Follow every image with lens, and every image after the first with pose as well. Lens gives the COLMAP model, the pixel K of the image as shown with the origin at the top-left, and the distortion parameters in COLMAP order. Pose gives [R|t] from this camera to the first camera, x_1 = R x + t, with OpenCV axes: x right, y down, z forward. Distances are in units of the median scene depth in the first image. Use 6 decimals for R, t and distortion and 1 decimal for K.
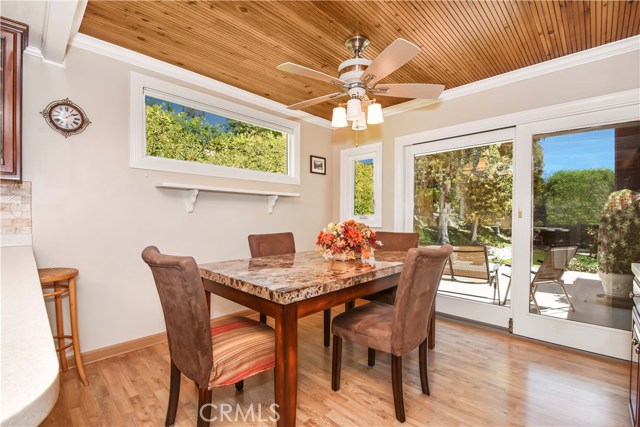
lens RADIAL K [[287.9, 0, 320.8], [0, 287.9, 216.3], [0, 0, 1]] dist [-0.010174, -0.000483]
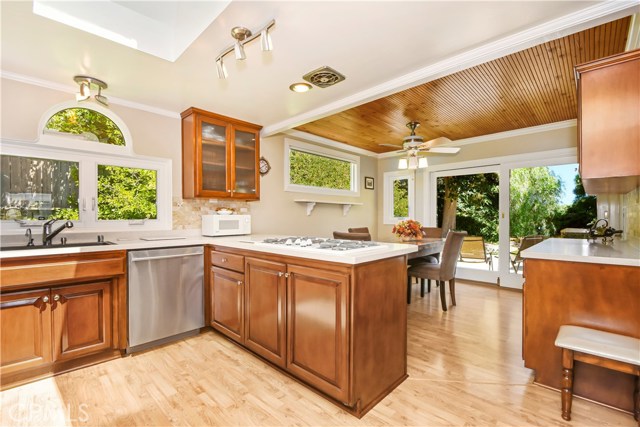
lens RADIAL K [[287.9, 0, 319.3], [0, 287.9, 213.8], [0, 0, 1]] dist [-0.010174, -0.000483]
pose [[0.999990, -0.004452, -0.000429, -0.318421], [0.004444, 0.999841, -0.017273, 0.003450], [0.000505, 0.017270, 0.999851, -0.566386]]
